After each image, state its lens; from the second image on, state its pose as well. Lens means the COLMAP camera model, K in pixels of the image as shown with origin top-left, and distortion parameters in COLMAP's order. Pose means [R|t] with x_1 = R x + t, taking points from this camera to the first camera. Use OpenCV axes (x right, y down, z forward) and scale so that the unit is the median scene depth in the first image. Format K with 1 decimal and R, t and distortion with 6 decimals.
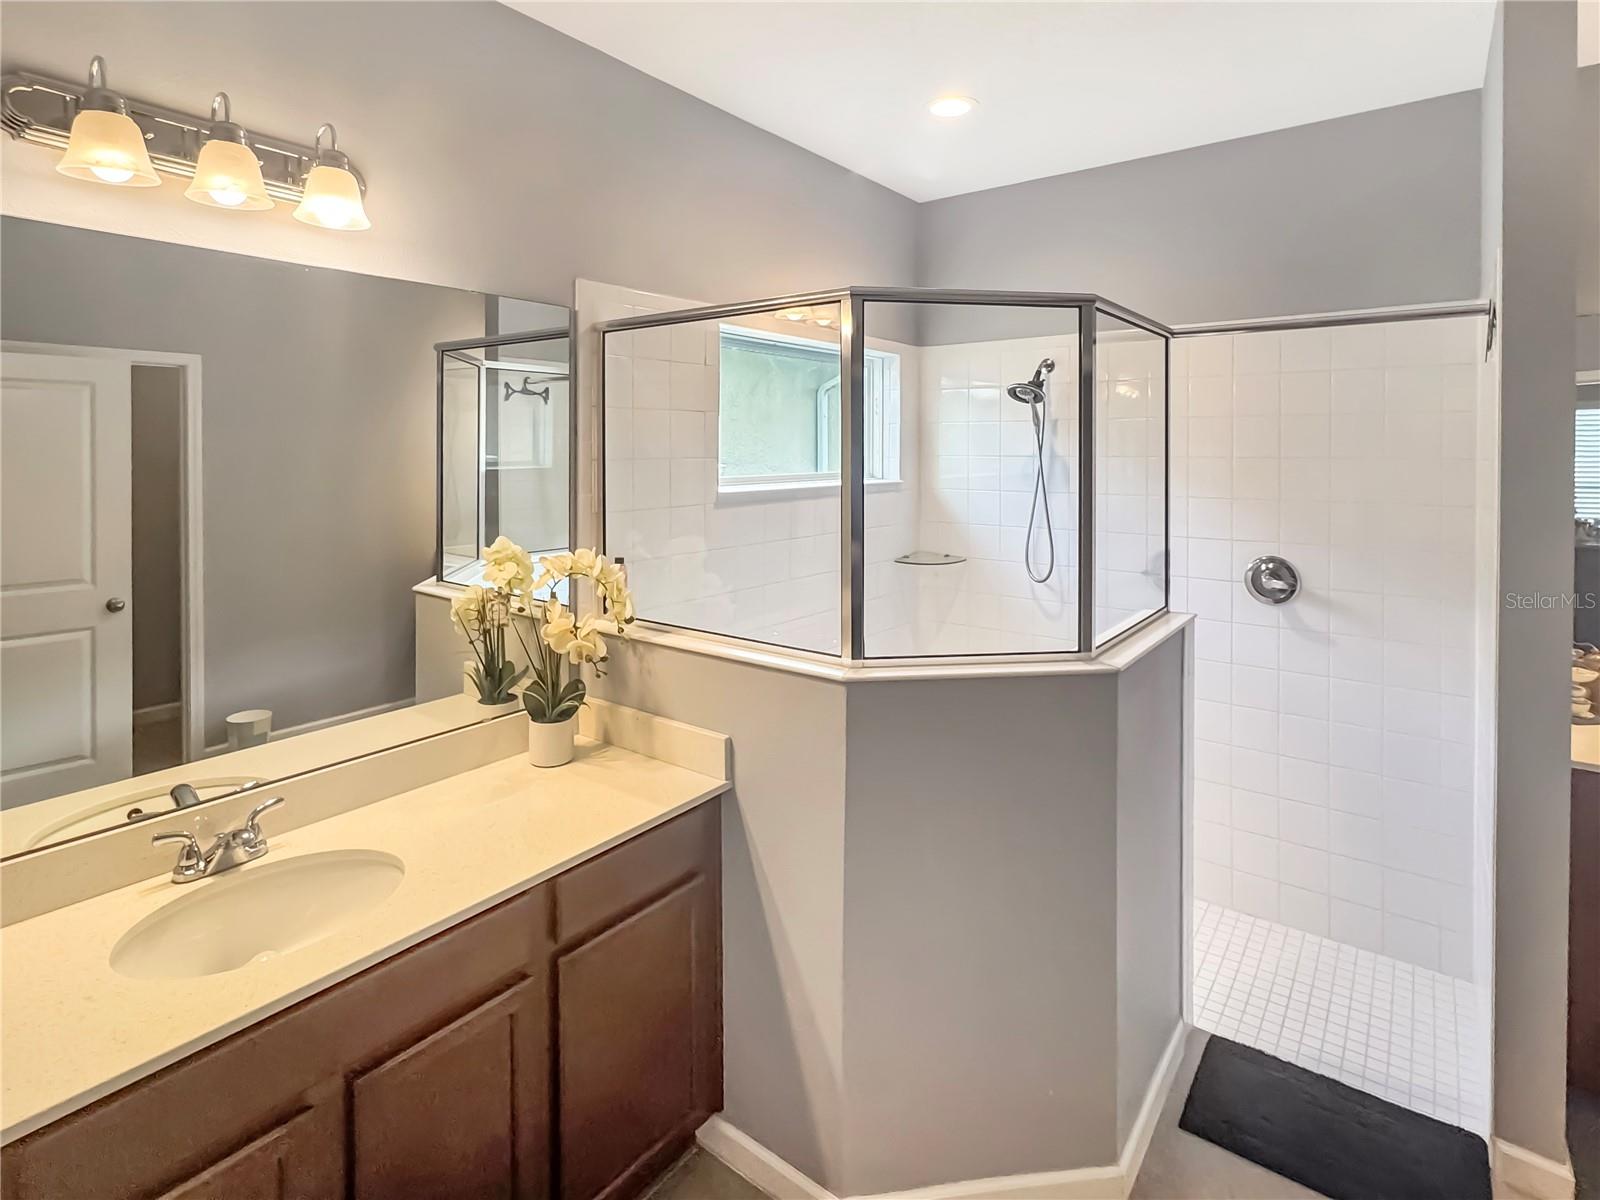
lens RADIAL K [[802.8, 0, 803.2], [0, 802.8, 598.6], [0, 0, 1]] dist [0.004568, 0.000142]
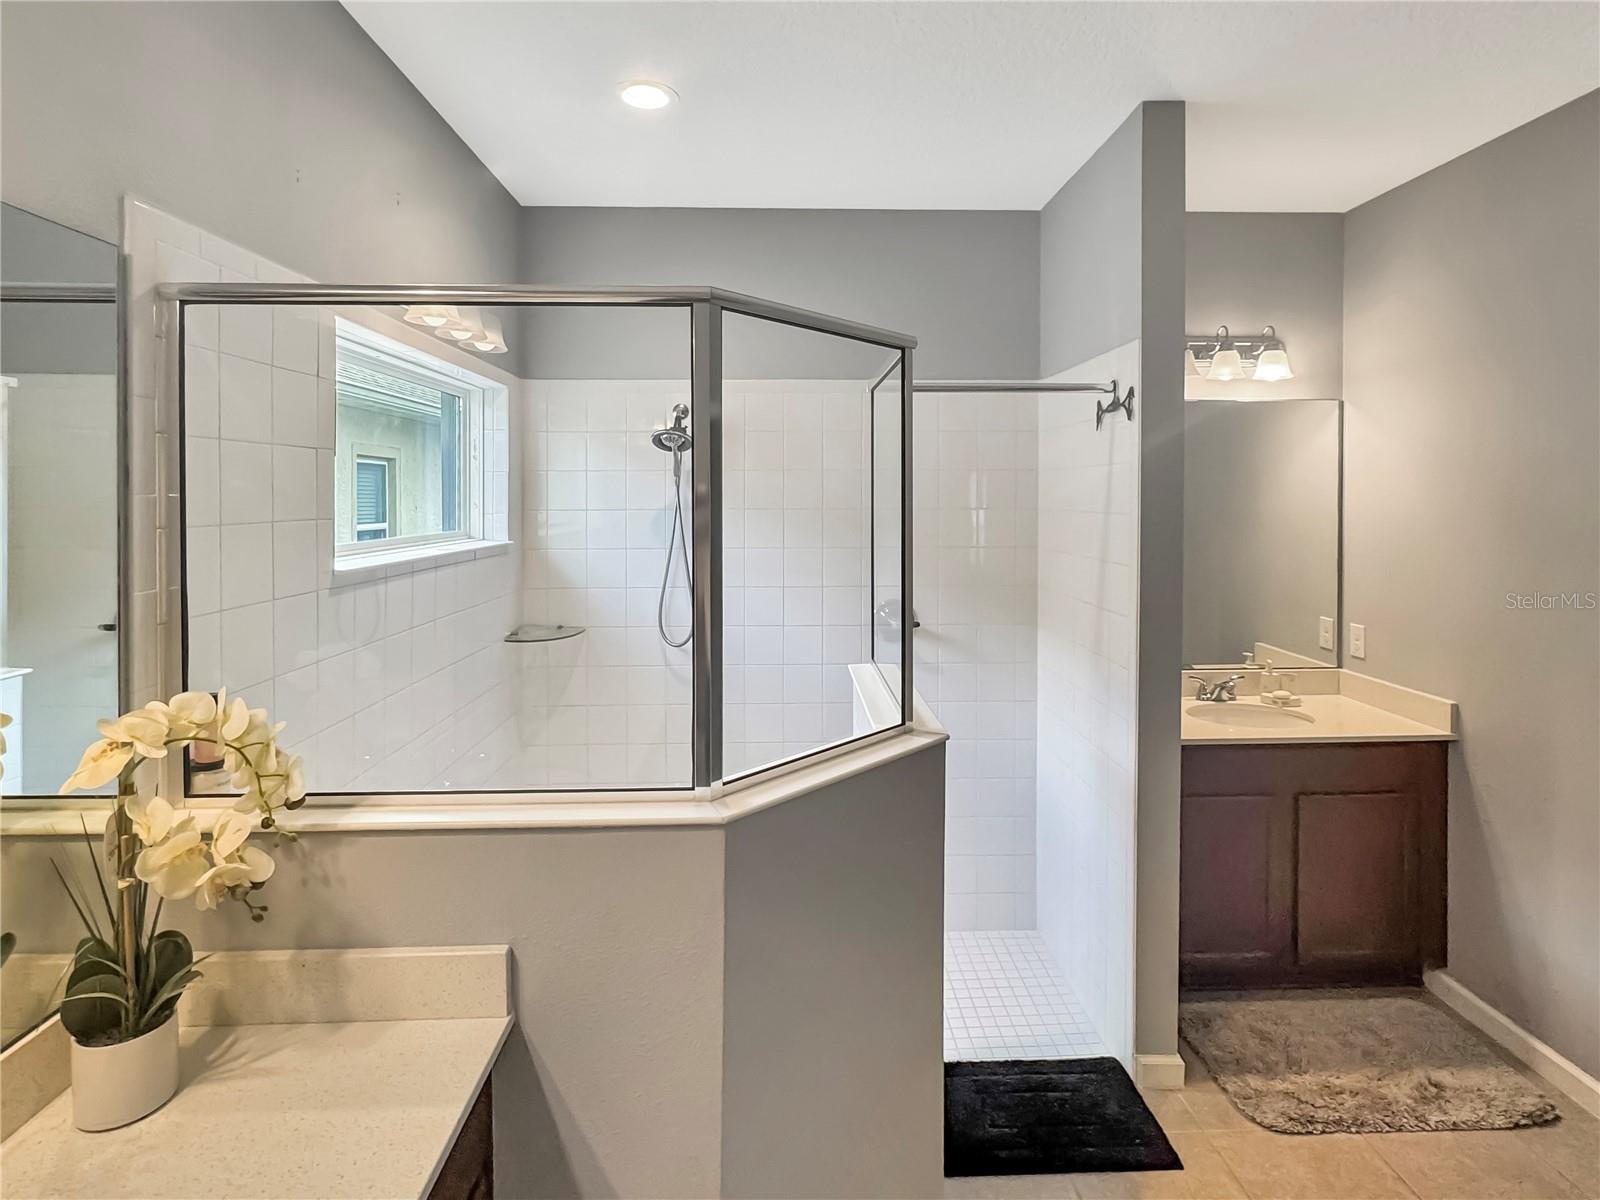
lens RADIAL K [[817.5, 0, 801.3], [0, 817.5, 609.2], [0, 0, 1]] dist [-0.004933, 0.000538]
pose [[0.773326, -0.087339, 0.627964, -0.279533], [0.118782, 0.992887, -0.008184, -0.060508], [-0.622782, 0.080920, 0.778200, 0.295270]]
